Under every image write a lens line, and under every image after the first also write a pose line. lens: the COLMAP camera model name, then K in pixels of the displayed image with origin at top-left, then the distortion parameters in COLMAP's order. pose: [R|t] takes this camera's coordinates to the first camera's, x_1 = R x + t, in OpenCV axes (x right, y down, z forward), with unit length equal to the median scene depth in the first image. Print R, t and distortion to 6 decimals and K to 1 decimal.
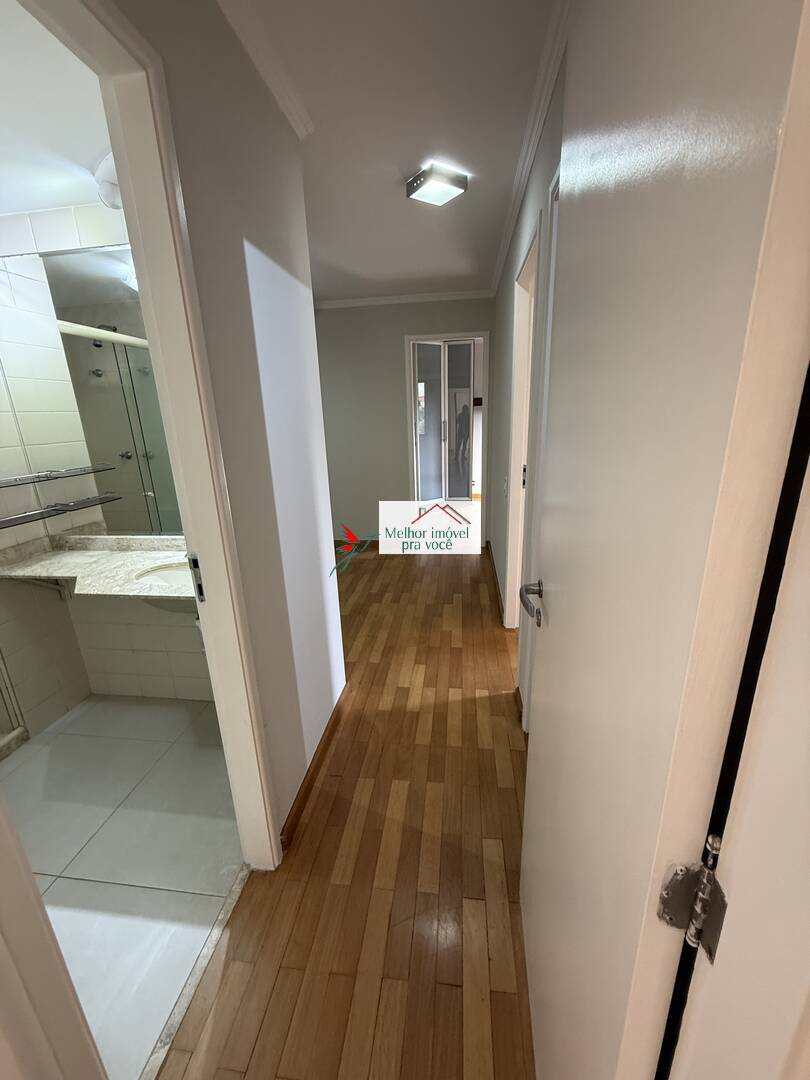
lens RADIAL K [[430.7, 0, 405.0], [0, 430.7, 540.0], [0, 0, 1]] dist [-0.000537, -0.000332]
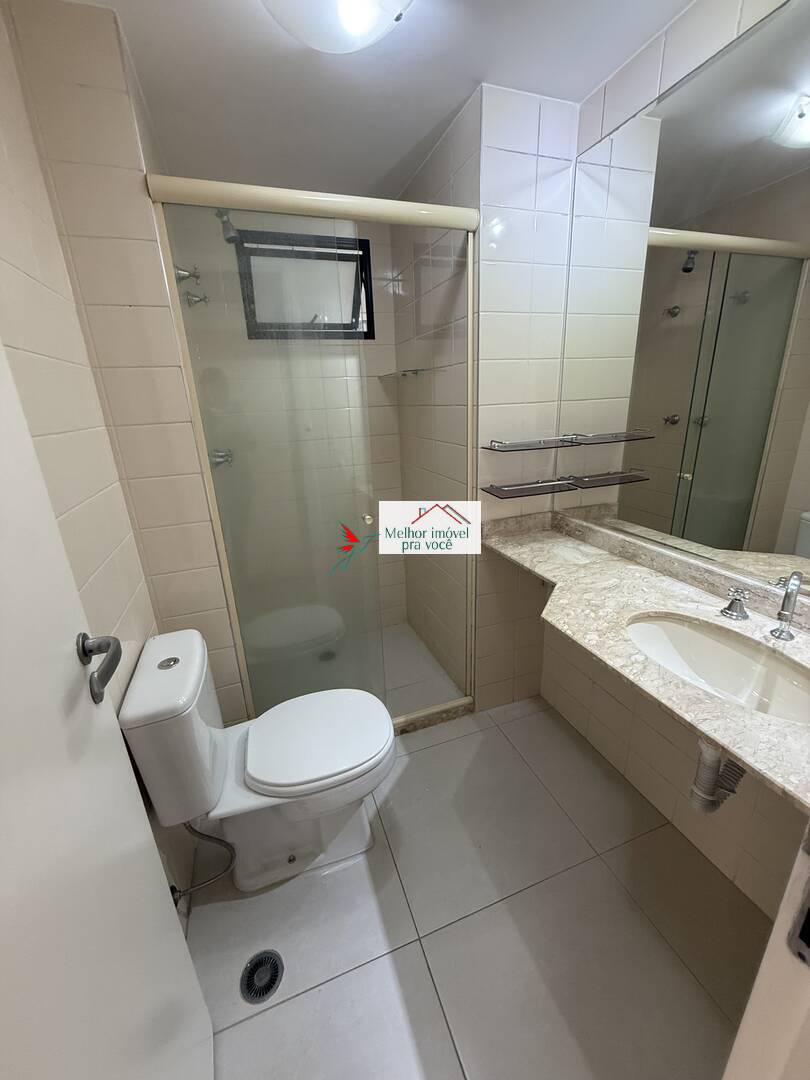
lens RADIAL K [[430.7, 0, 405.0], [0, 430.7, 540.0], [0, 0, 1]] dist [-0.000537, -0.000332]
pose [[0.459446, 0.291906, -0.838869, -0.241949], [-0.224539, 0.951947, 0.208275, -0.068510], [0.859356, 0.092668, 0.502912, 0.339337]]
